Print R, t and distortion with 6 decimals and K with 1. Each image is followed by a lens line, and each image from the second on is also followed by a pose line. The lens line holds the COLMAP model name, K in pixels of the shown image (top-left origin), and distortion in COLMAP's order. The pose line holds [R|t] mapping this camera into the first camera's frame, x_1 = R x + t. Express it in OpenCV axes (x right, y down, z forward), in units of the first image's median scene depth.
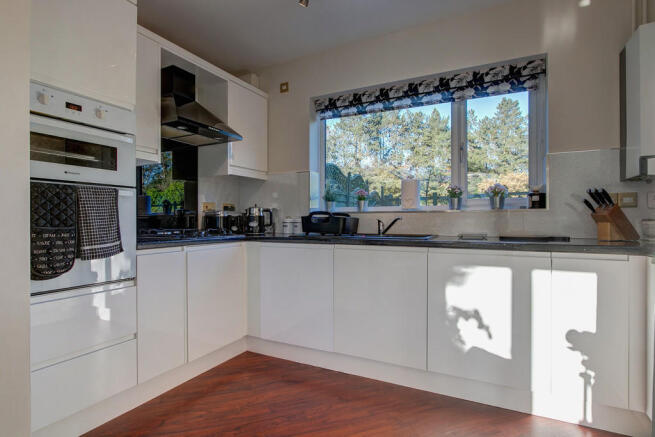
lens RADIAL K [[343.4, 0, 327.9], [0, 343.4, 221.1], [0, 0, 1]] dist [-0.001217, -0.000118]
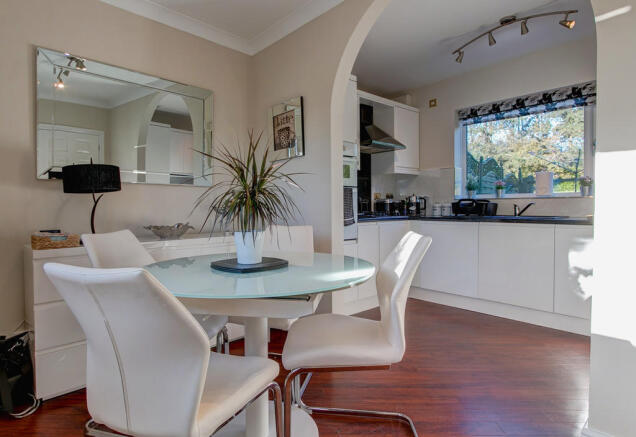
lens RADIAL K [[339.0, 0, 317.3], [0, 339.0, 212.9], [0, 0, 1]] dist [-0.012865, -0.001722]
pose [[0.927401, 0.003981, -0.374048, -0.060408], [0.003248, 0.999820, 0.018696, 0.001344], [0.374055, -0.018554, 0.927221, -0.416548]]
